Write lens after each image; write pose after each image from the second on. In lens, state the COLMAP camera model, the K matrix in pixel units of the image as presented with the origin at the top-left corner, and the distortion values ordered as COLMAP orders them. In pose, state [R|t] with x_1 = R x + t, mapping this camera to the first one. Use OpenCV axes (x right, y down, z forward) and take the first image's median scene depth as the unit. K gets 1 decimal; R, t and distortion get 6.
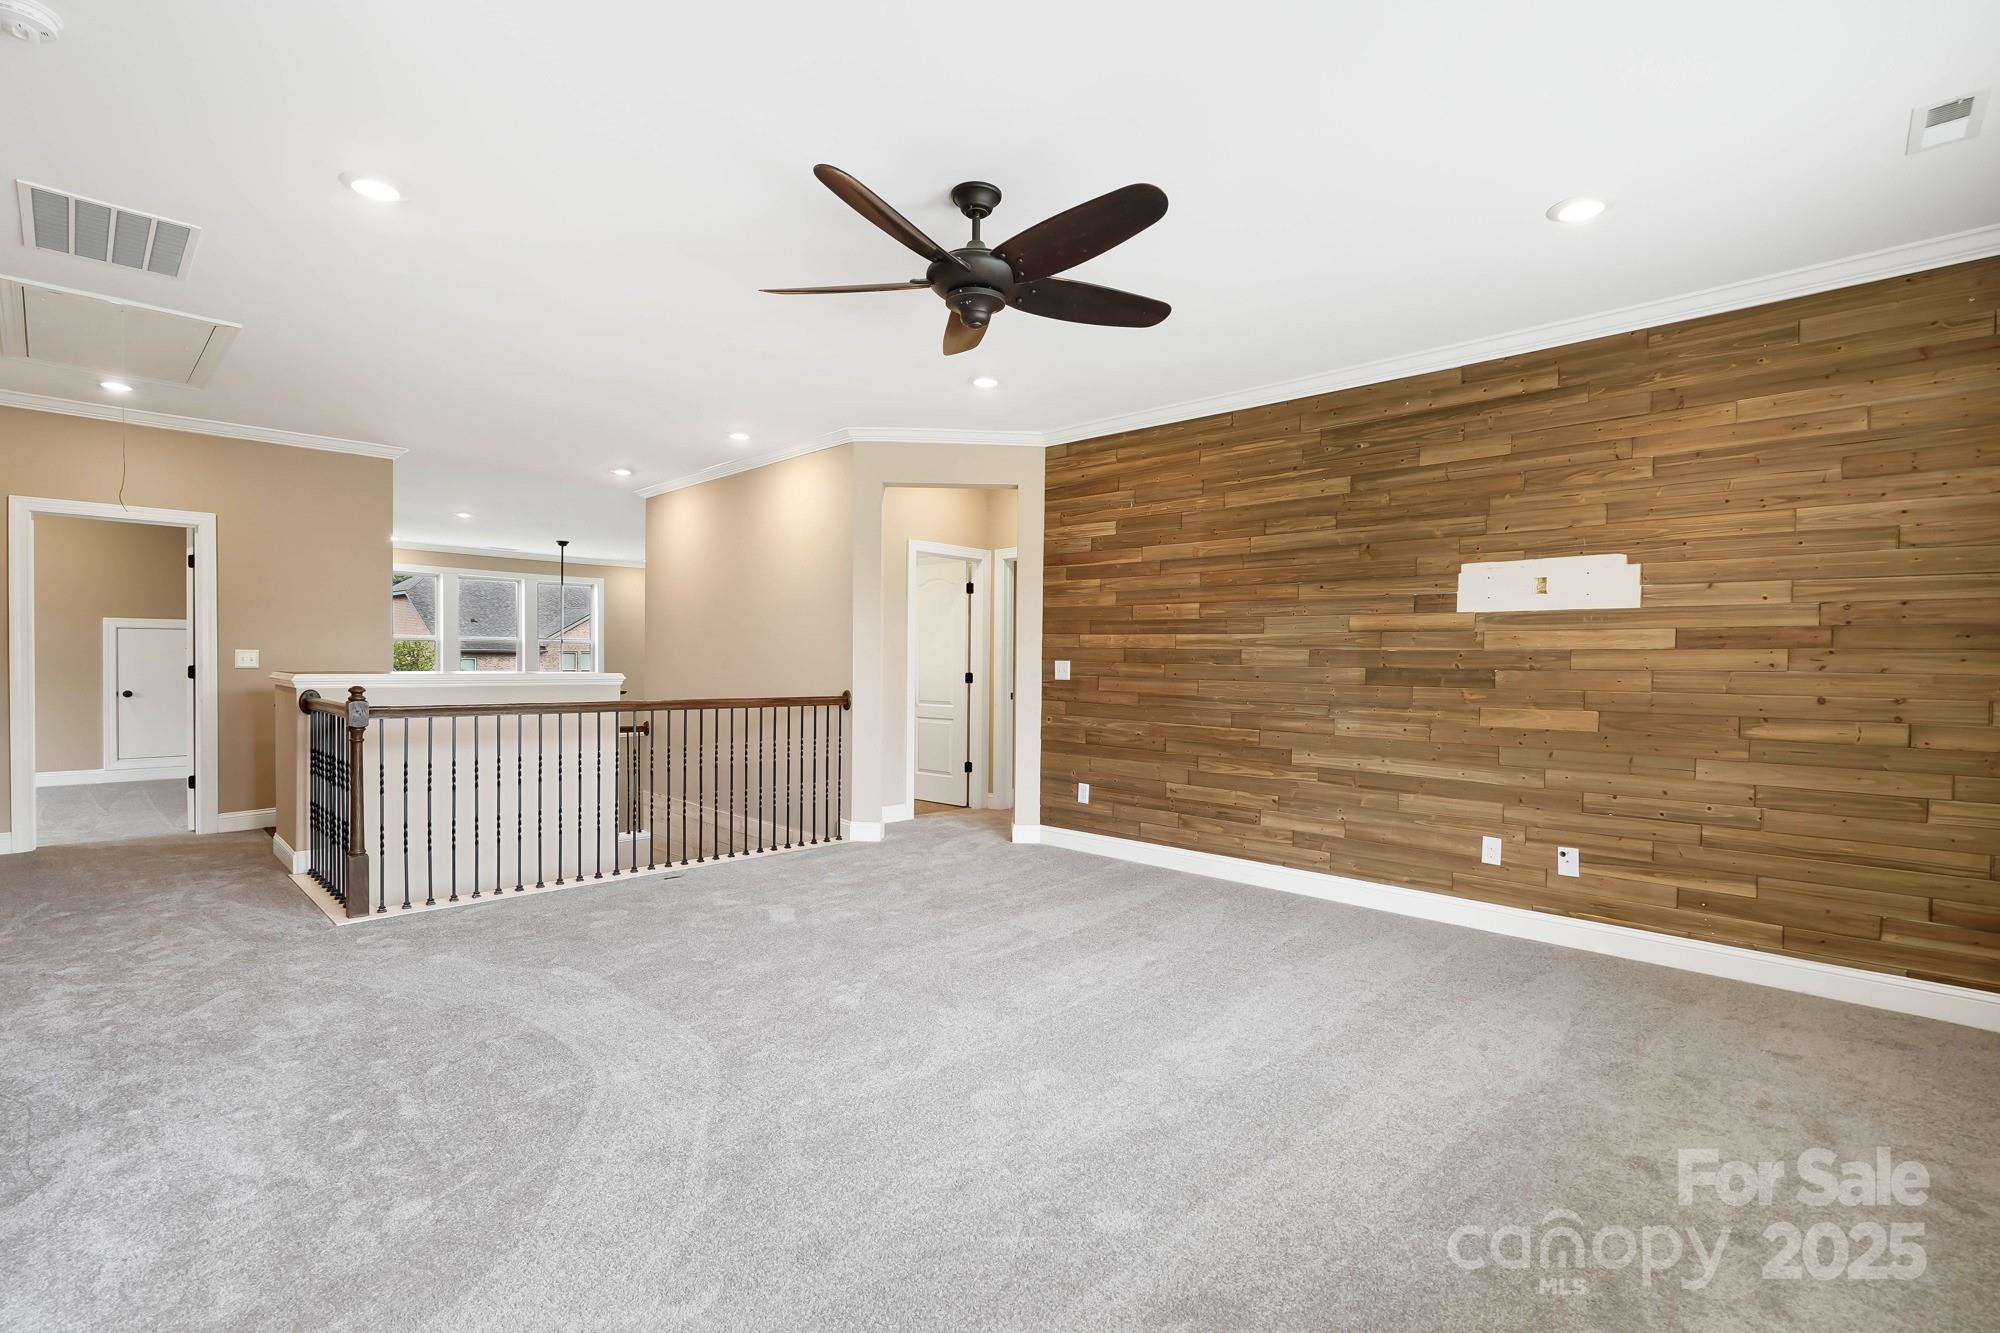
lens RADIAL K [[921.6, 0, 1008.5], [0, 921.6, 674.4], [0, 0, 1]] dist [-0.002996, 0.000587]
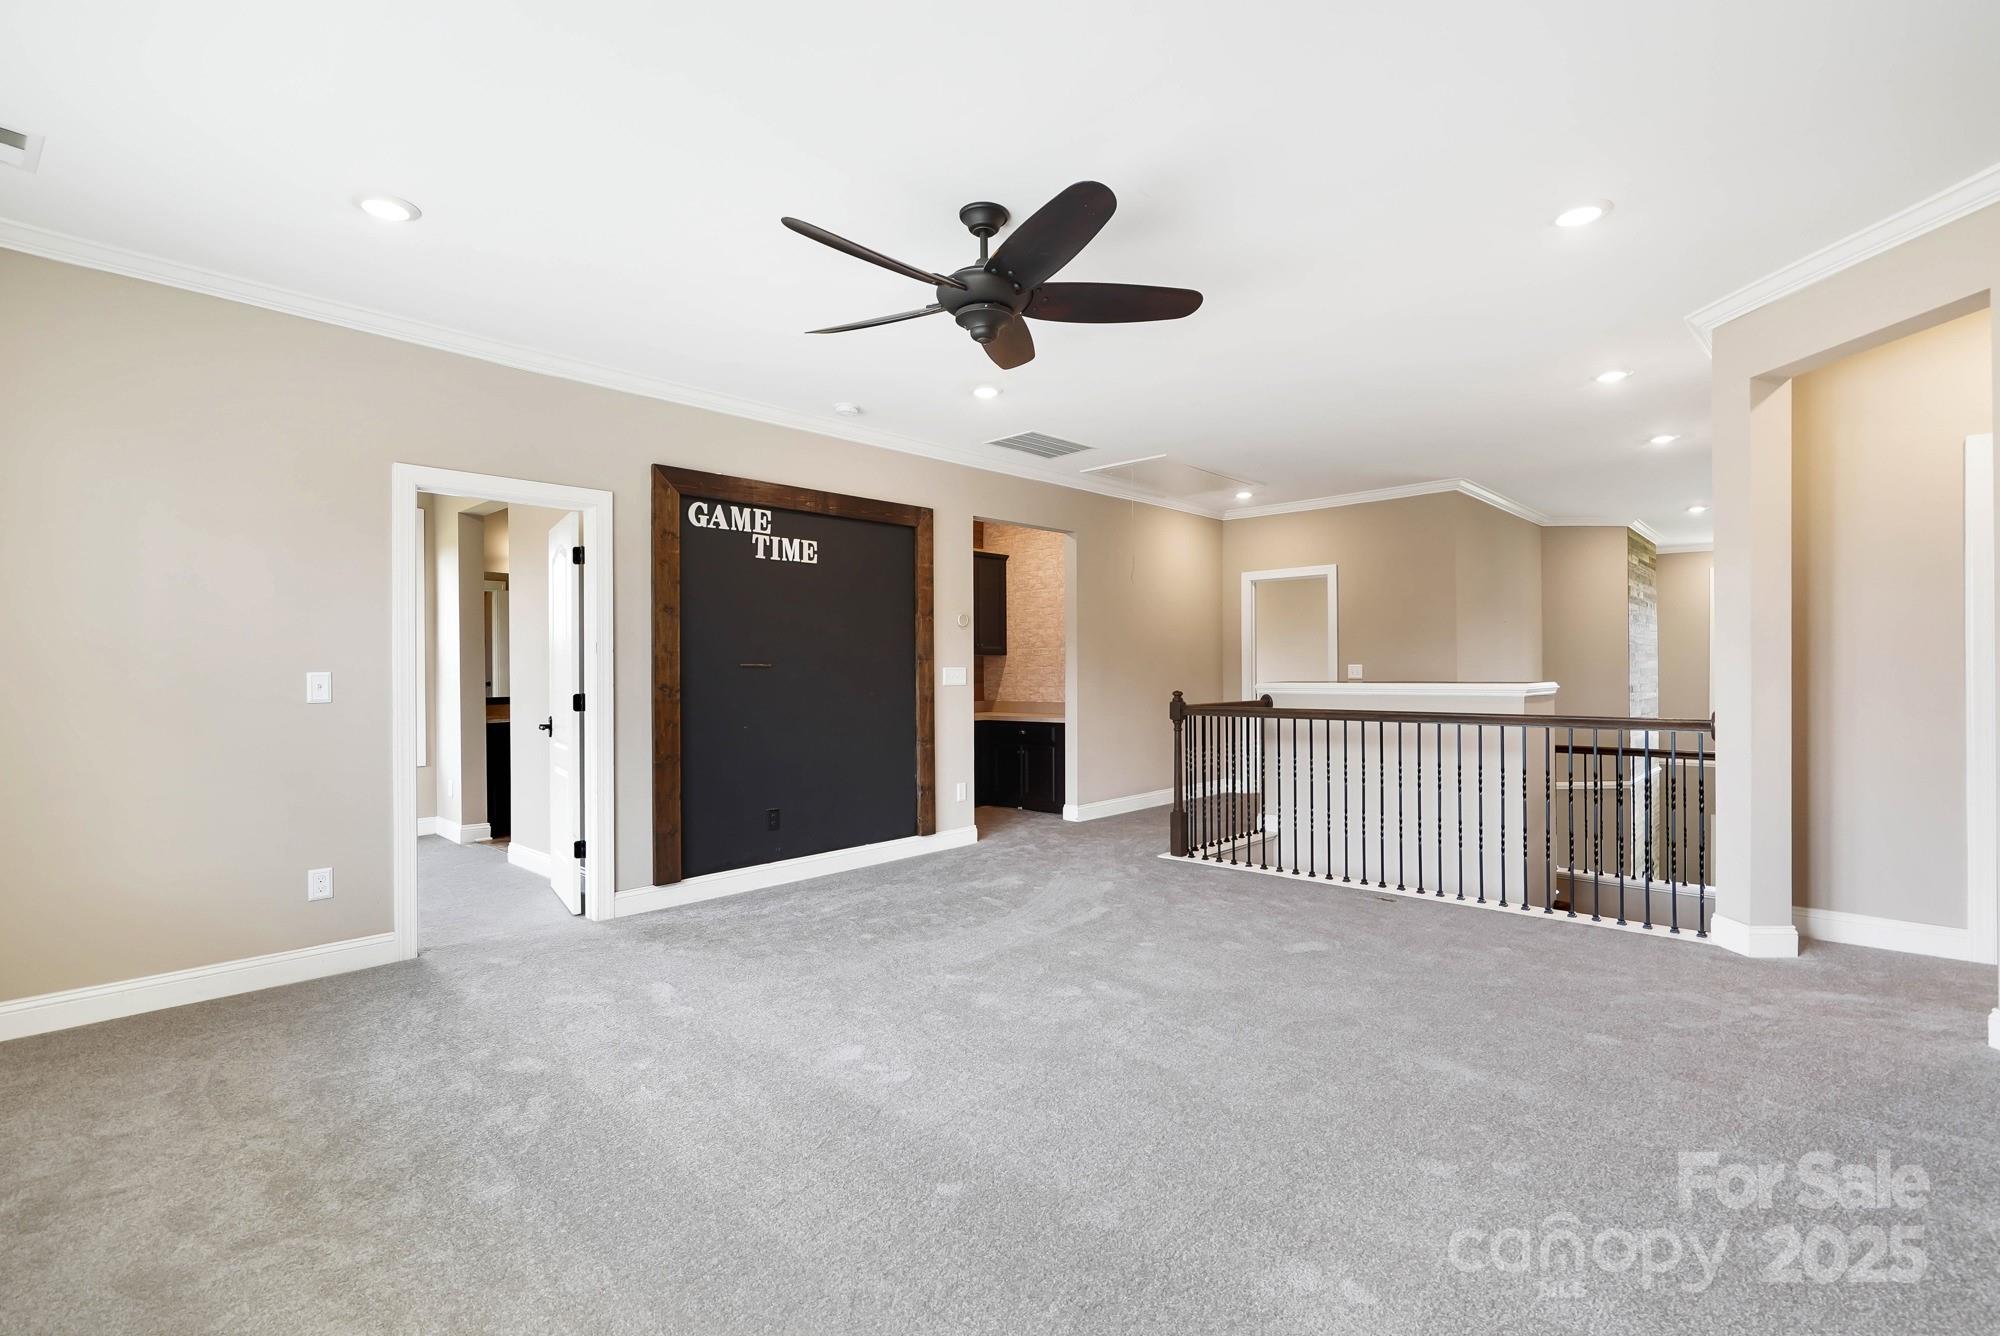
lens RADIAL K [[921.6, 0, 1006.1], [0, 921.6, 670.6], [0, 0, 1]] dist [-0.002996, 0.000587]
pose [[0.004565, -0.010197, -0.999938, 0.578220], [-0.004126, 0.999939, -0.010216, -0.002320], [0.999981, 0.004172, 0.004523, 0.604034]]
